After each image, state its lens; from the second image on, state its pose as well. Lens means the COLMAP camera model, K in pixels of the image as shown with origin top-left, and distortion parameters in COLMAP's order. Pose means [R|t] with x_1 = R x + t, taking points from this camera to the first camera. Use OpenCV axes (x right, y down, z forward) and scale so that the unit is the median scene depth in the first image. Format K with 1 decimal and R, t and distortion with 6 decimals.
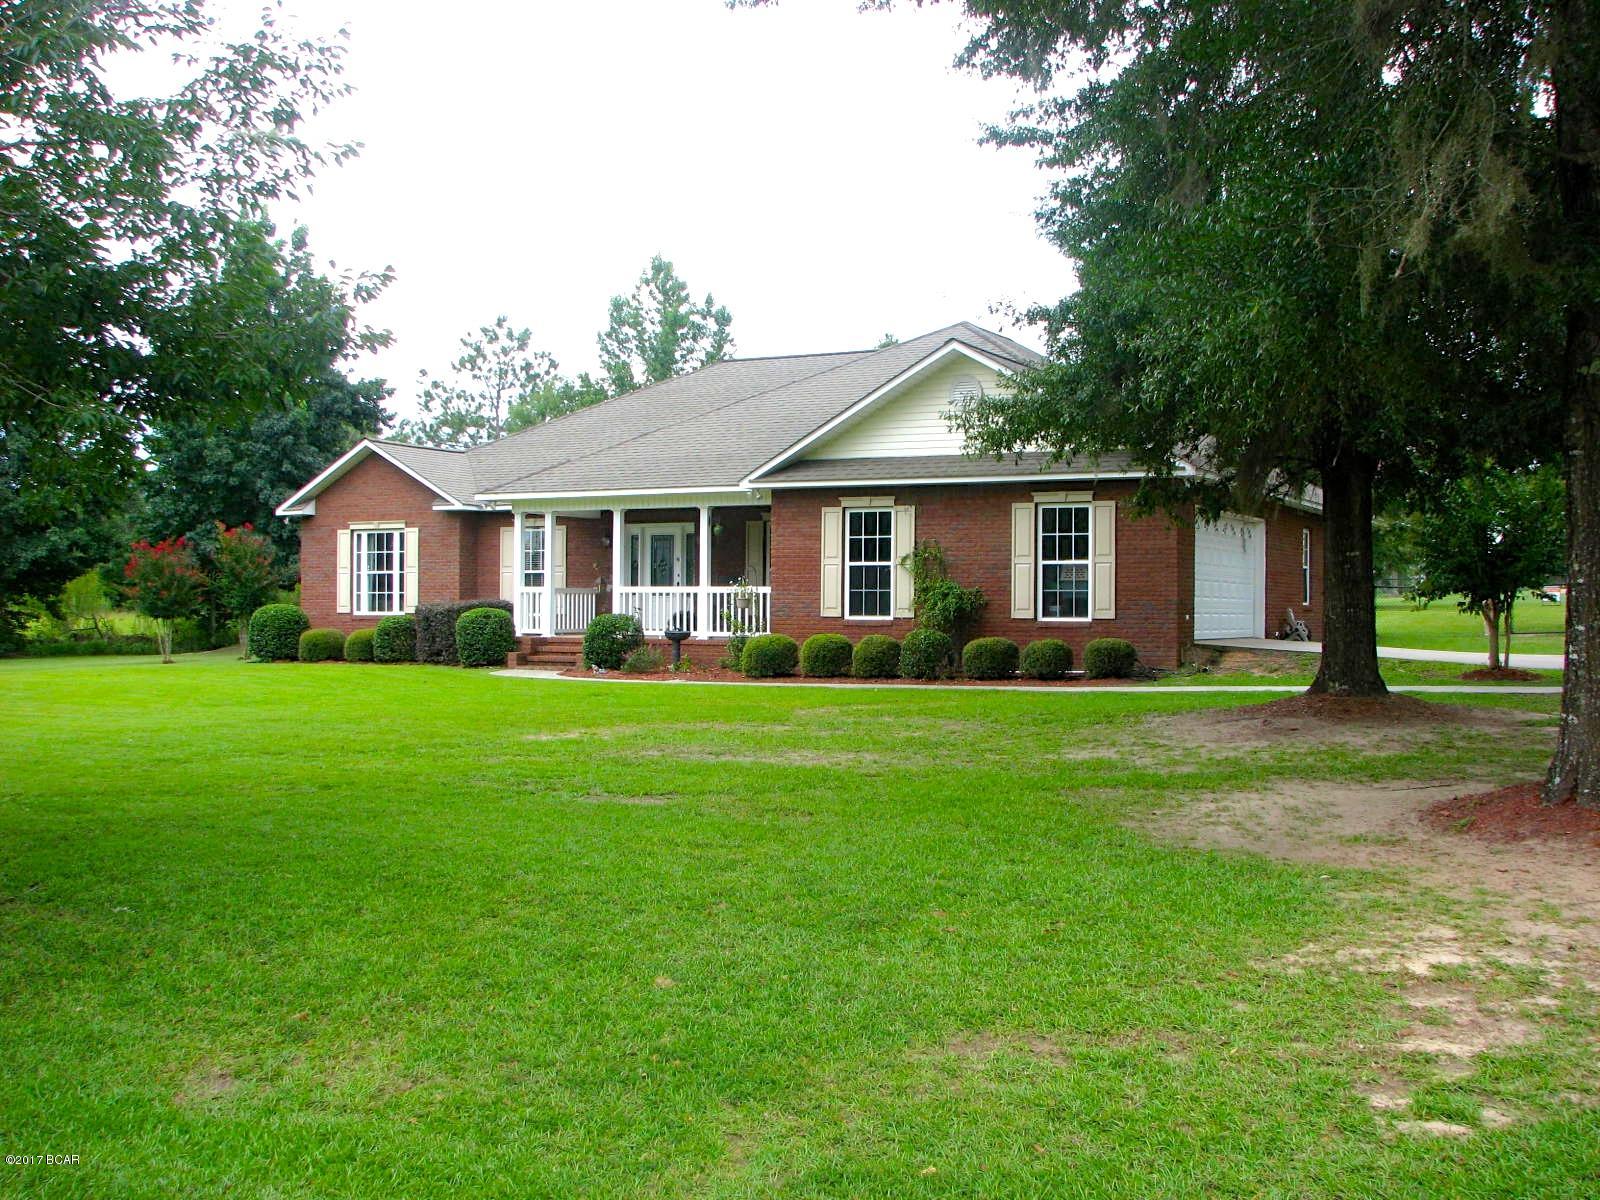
lens RADIAL K [[1717.8, 0, 800.0], [0, 1717.8, 600.0], [0, 0, 1]] dist [-0.215677, 0.283692]
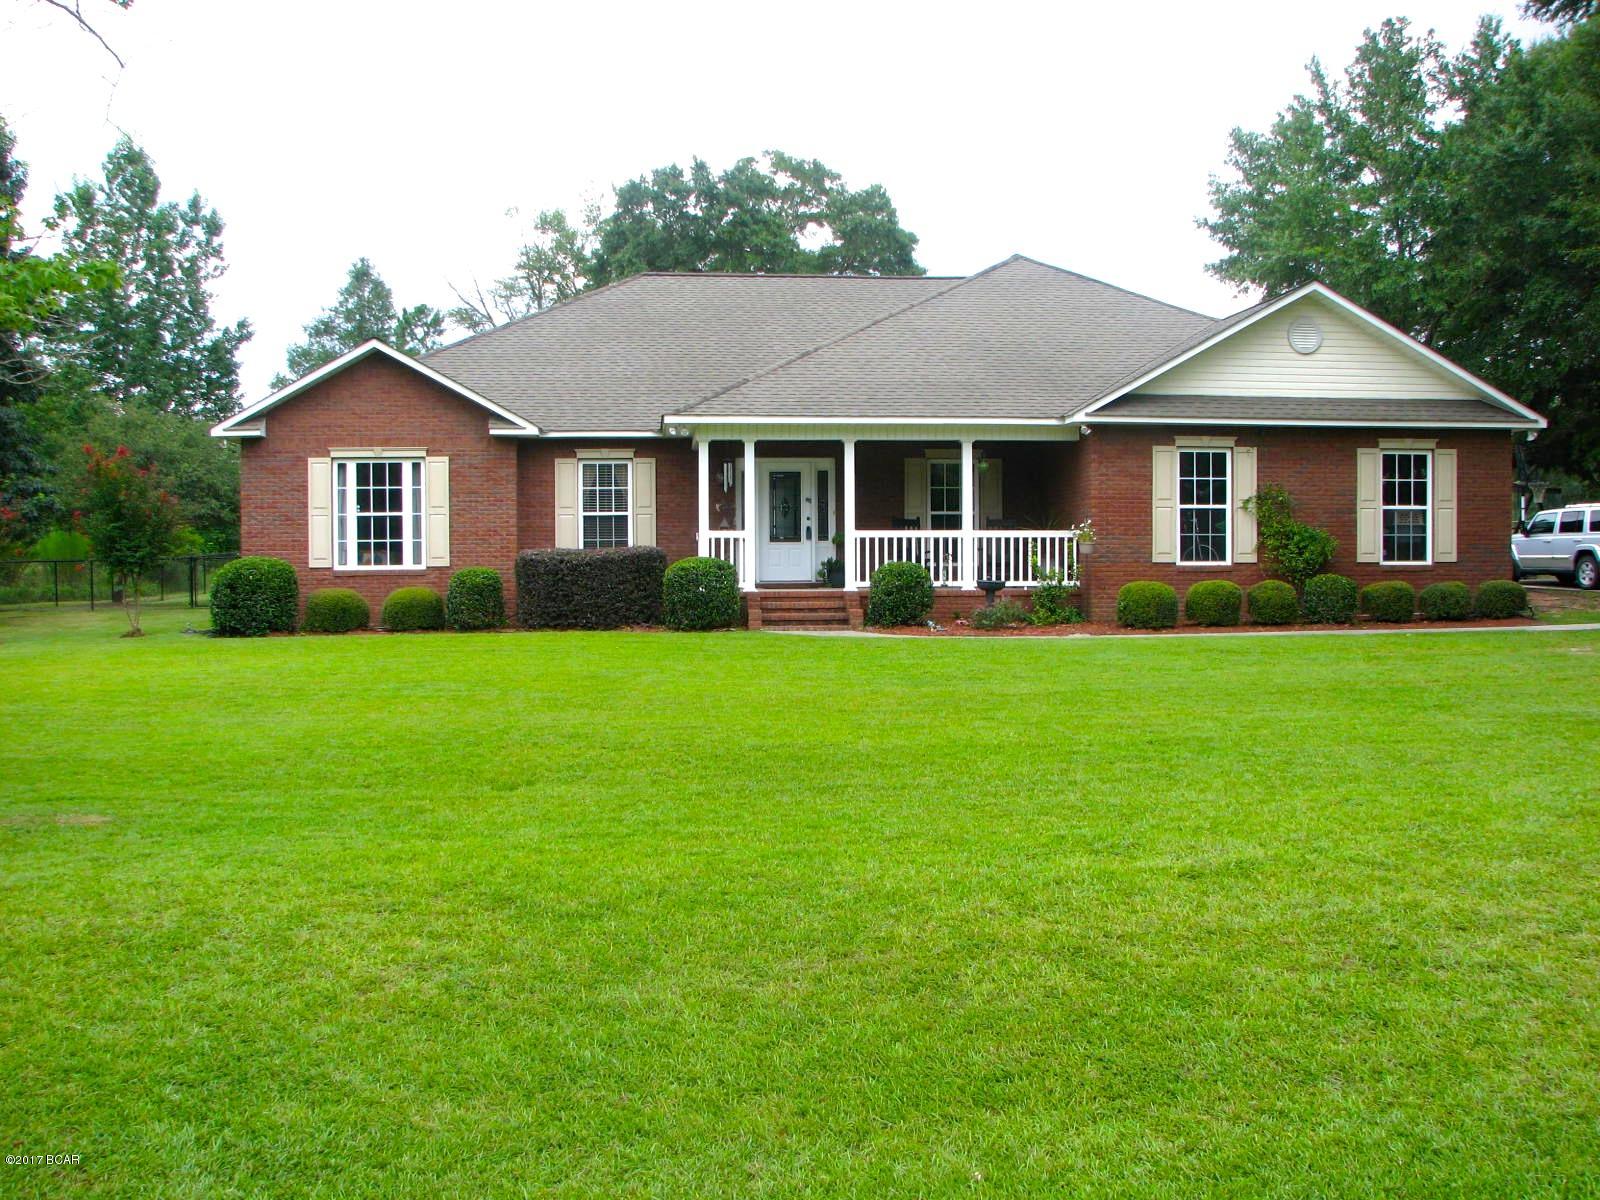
lens RADIAL K [[1717.8, 0, 800.0], [0, 1717.8, 600.0], [0, 0, 1]] dist [-0.215677, 0.283692]
pose [[0.841081, -0.022025, 0.540460, -0.607638], [0.006280, 0.999501, 0.030960, 0.000051], [-0.540872, -0.022646, 0.840800, 0.302046]]
